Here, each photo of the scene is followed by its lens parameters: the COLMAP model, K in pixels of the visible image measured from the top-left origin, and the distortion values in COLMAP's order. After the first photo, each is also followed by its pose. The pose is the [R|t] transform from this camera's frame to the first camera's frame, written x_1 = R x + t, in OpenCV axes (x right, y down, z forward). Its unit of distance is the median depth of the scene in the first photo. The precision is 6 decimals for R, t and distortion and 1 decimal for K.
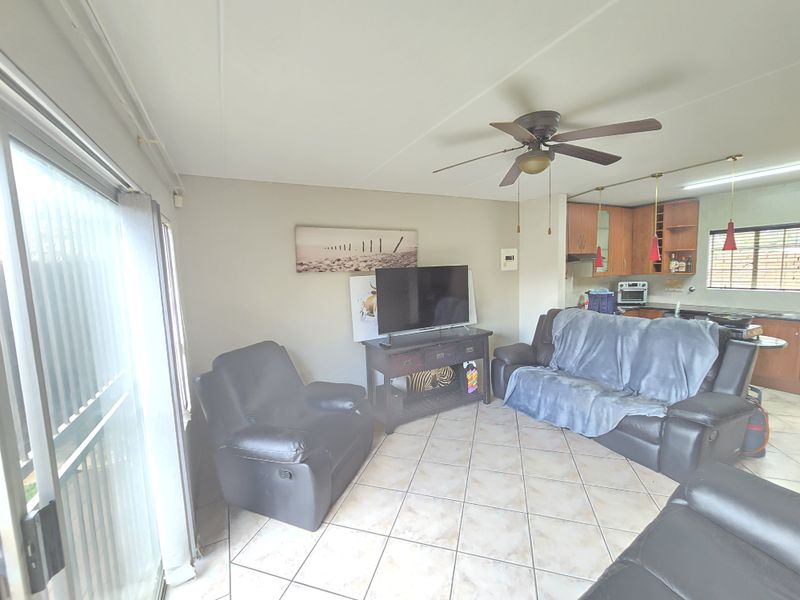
lens RADIAL K [[325.6, 0, 396.0], [0, 325.6, 300.4], [0, 0, 1]] dist [-0.000782, -0.000142]
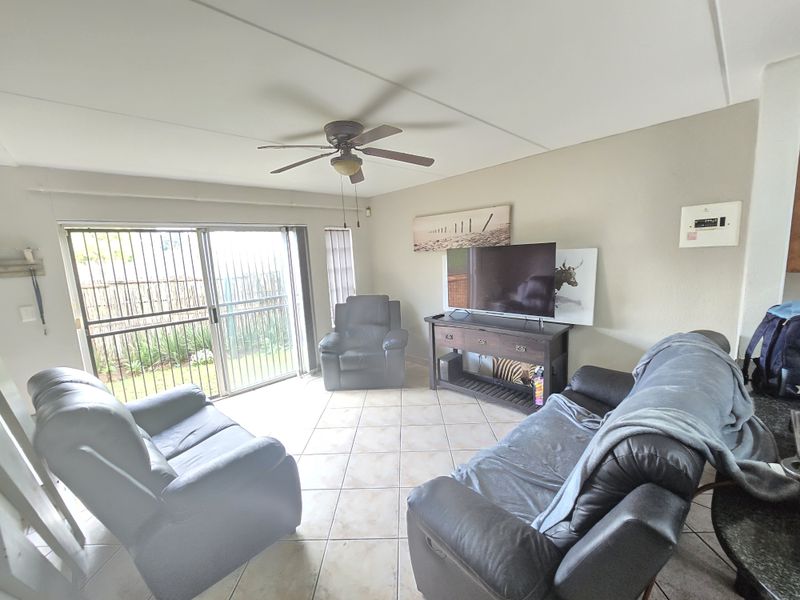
lens RADIAL K [[325.6, 0, 398.0], [0, 325.6, 301.4], [0, 0, 1]] dist [-0.000782, -0.000142]
pose [[0.272635, 0.167042, -0.947506, 0.485843], [-0.047972, 0.985948, 0.160016, -0.044288], [0.960921, 0.001827, 0.276817, 0.256683]]
